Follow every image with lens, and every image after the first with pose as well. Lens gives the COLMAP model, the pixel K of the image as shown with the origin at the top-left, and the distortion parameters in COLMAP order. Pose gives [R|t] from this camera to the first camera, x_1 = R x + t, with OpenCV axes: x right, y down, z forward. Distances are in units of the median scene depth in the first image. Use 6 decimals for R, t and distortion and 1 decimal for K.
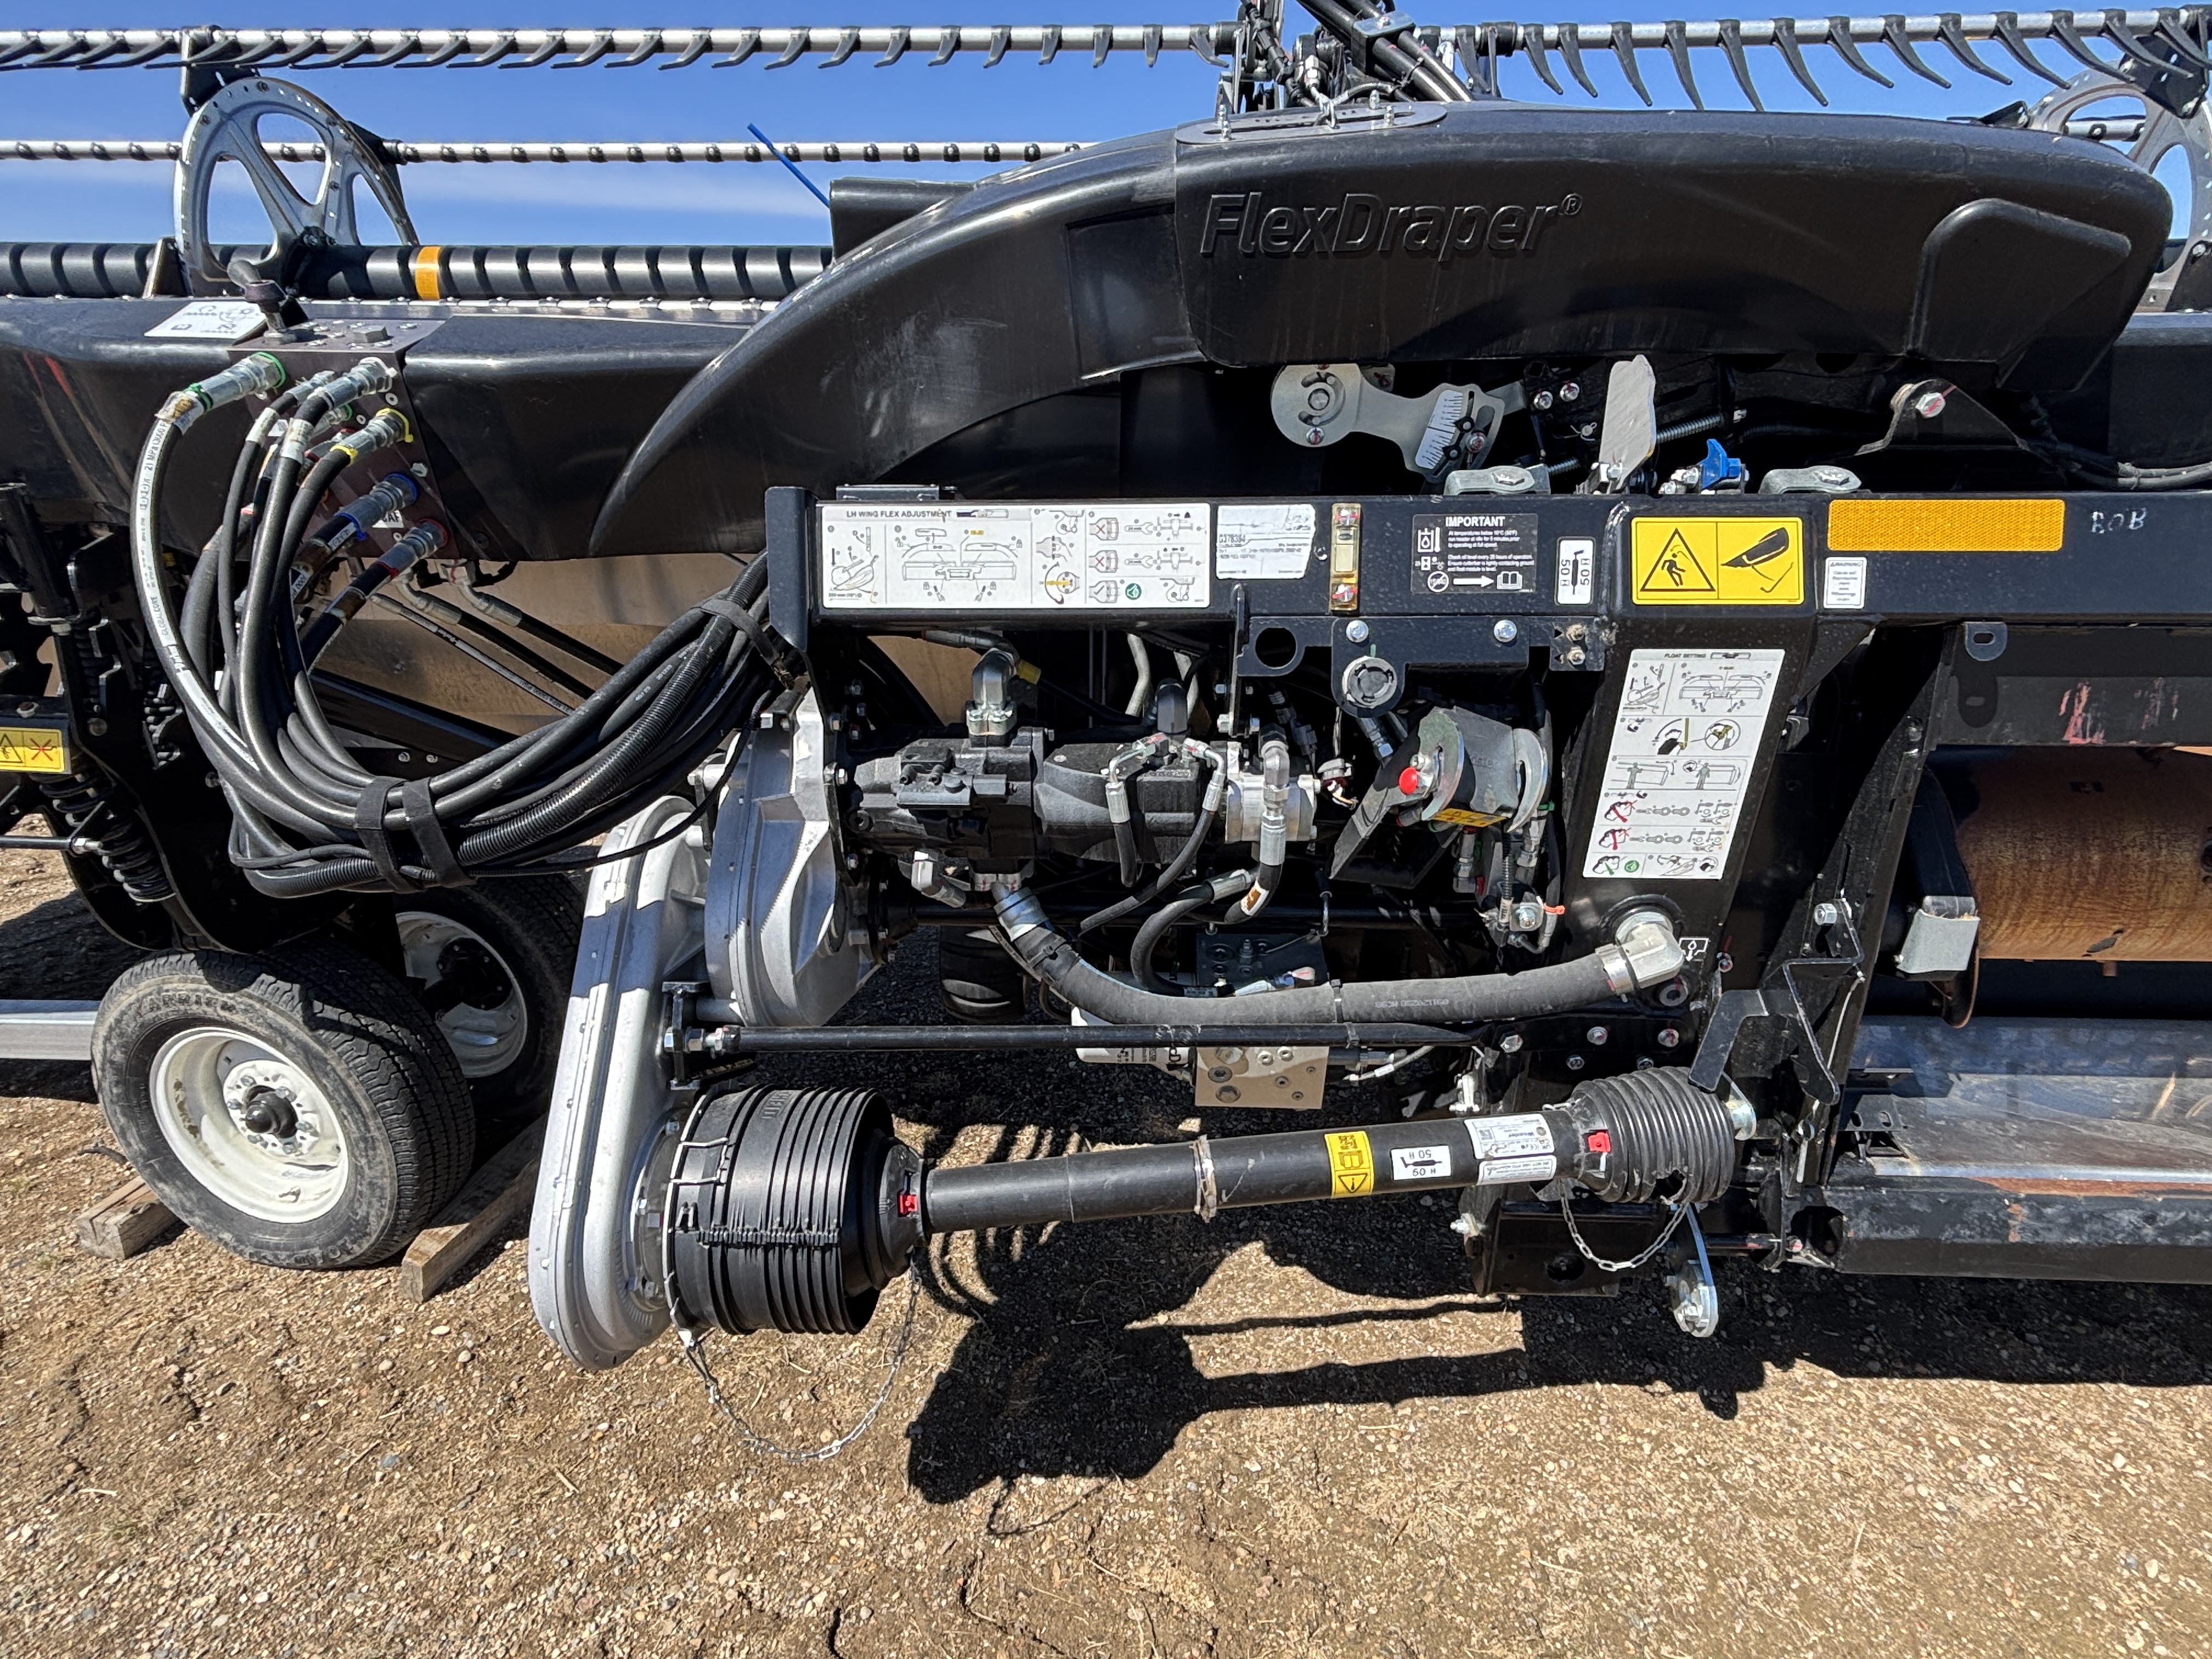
lens RADIAL K [[1153.7, 0, 1106.0], [0, 1153.7, 829.5], [0, 0, 1]] dist [0.015004, 0.001025]
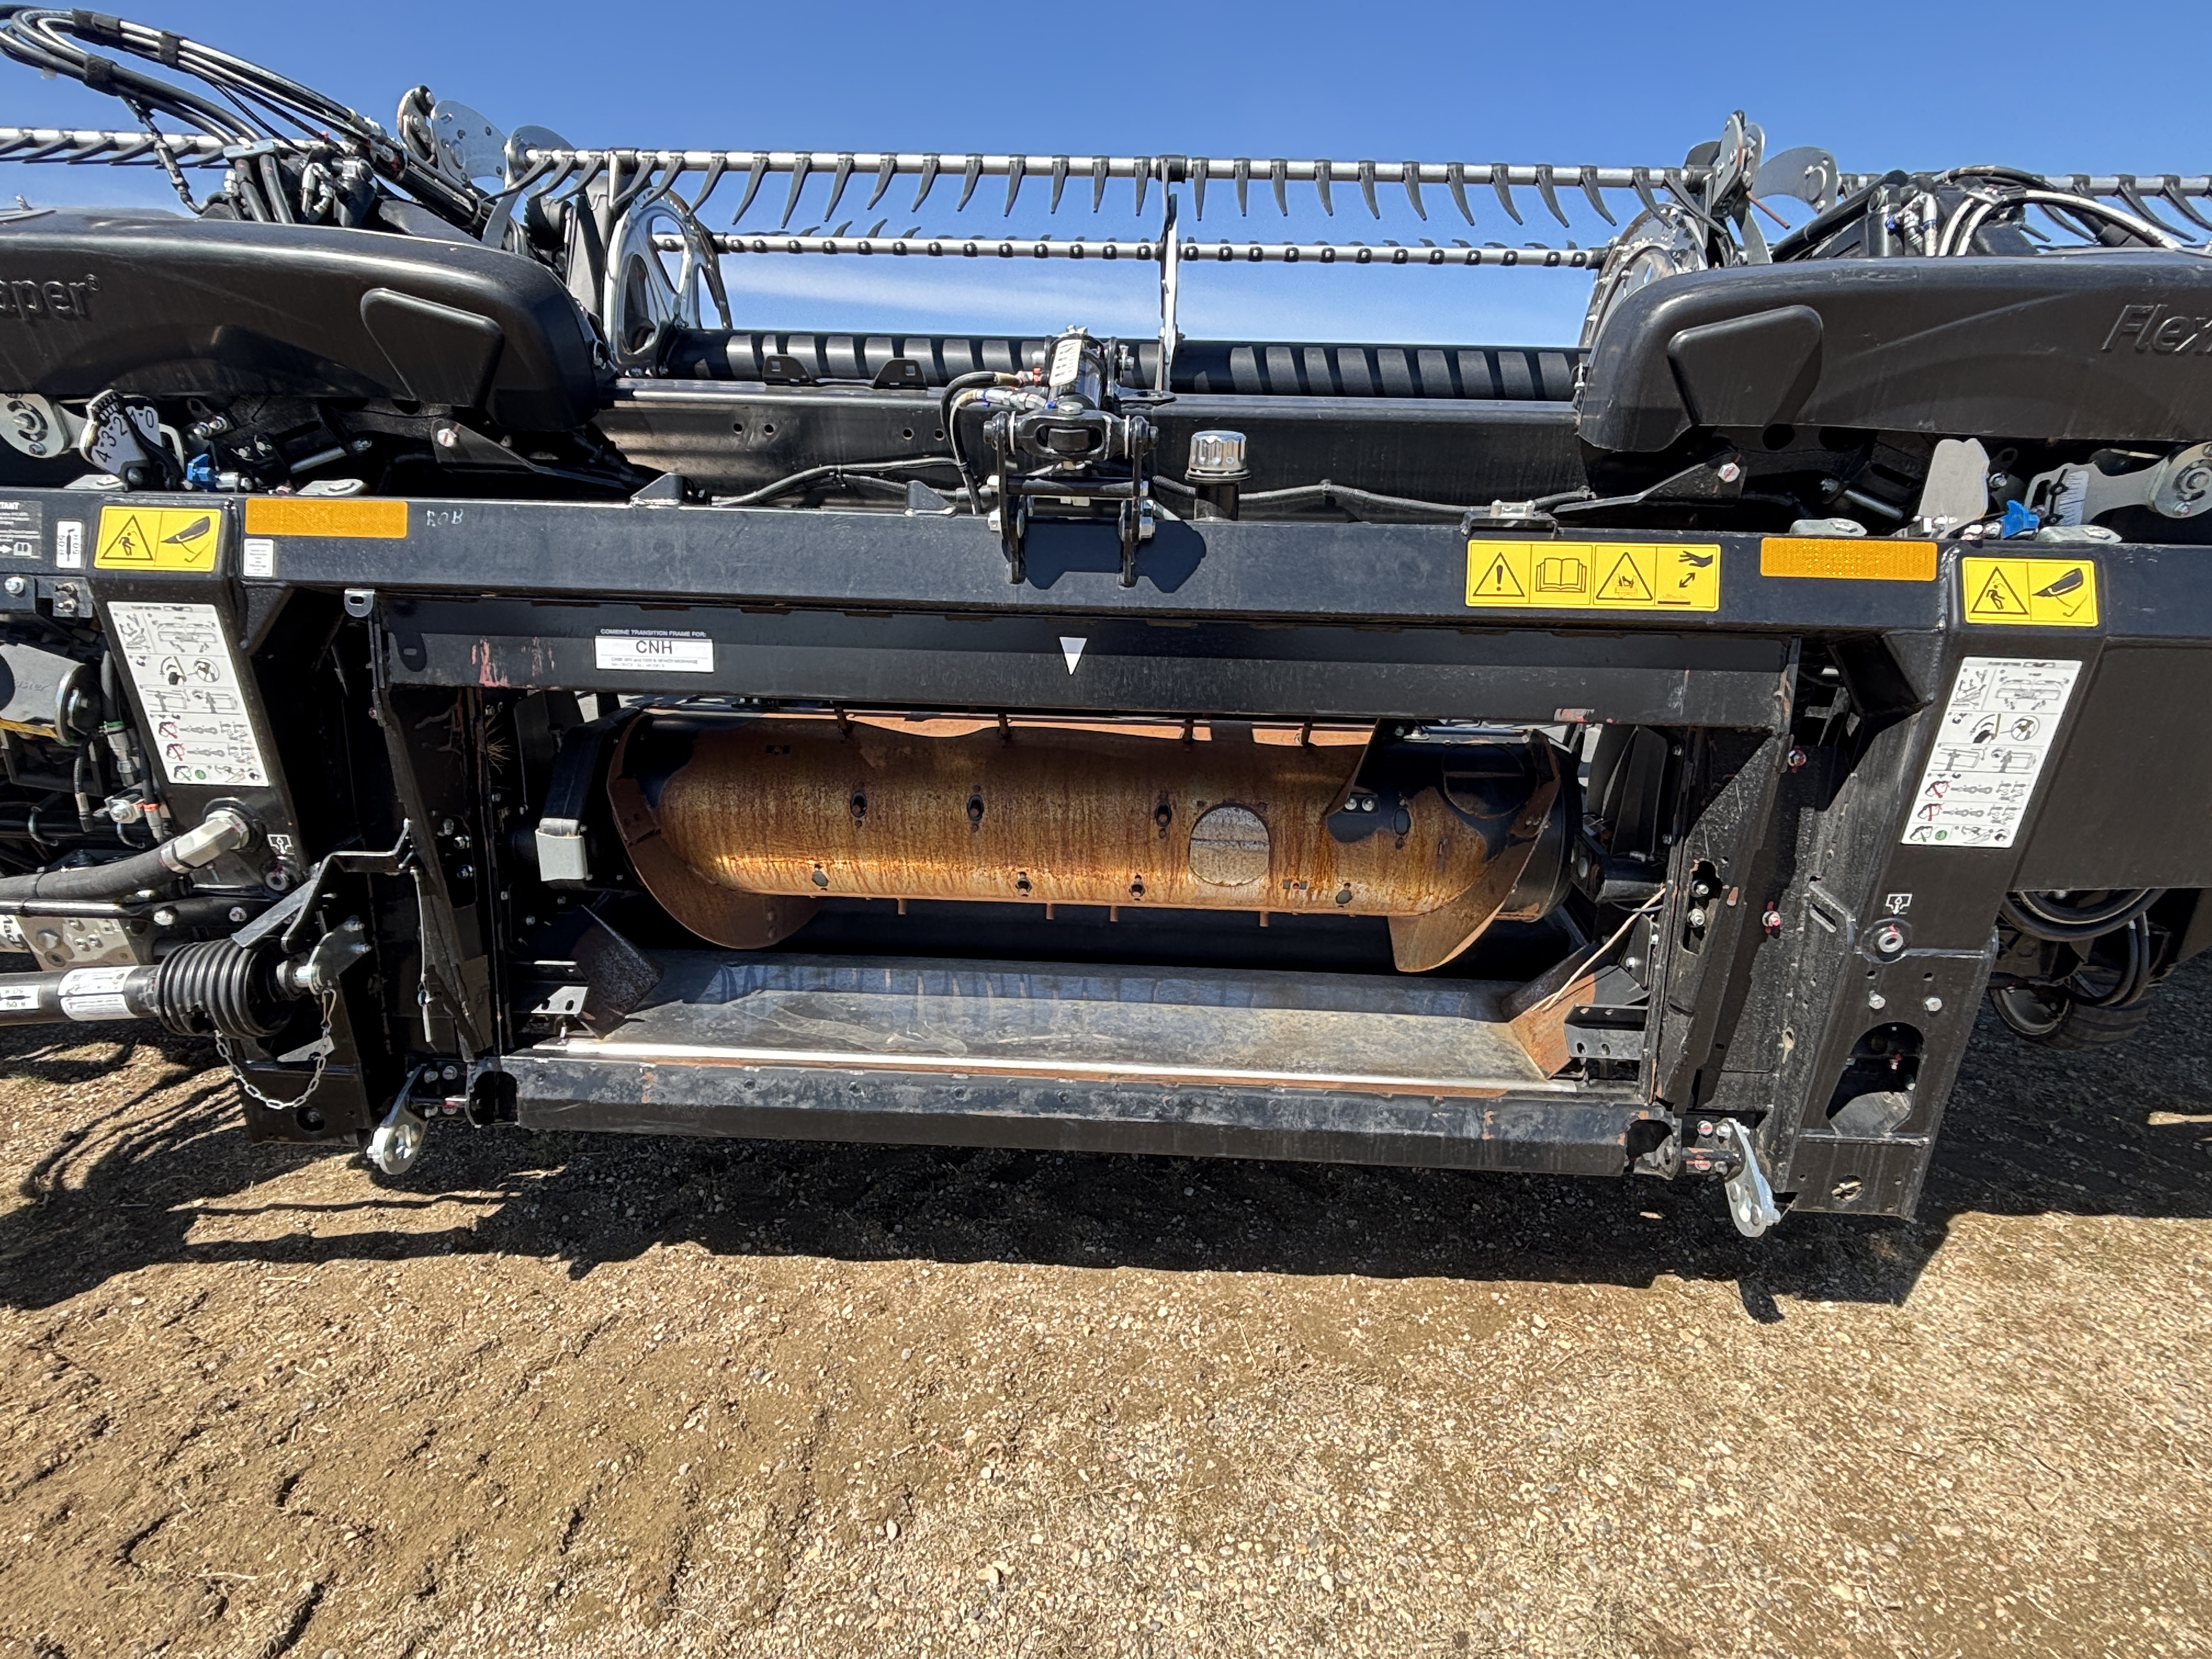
lens RADIAL K [[1162.0, 0, 1106.0], [0, 1162.0, 829.5], [0, 0, 1]] dist [-0.037054, 0.025801]
pose [[0.999658, 0.025463, 0.006037, 1.260454], [-0.024990, 0.997333, -0.068578, 0.134648], [-0.007767, 0.068404, 0.997627, -0.257205]]
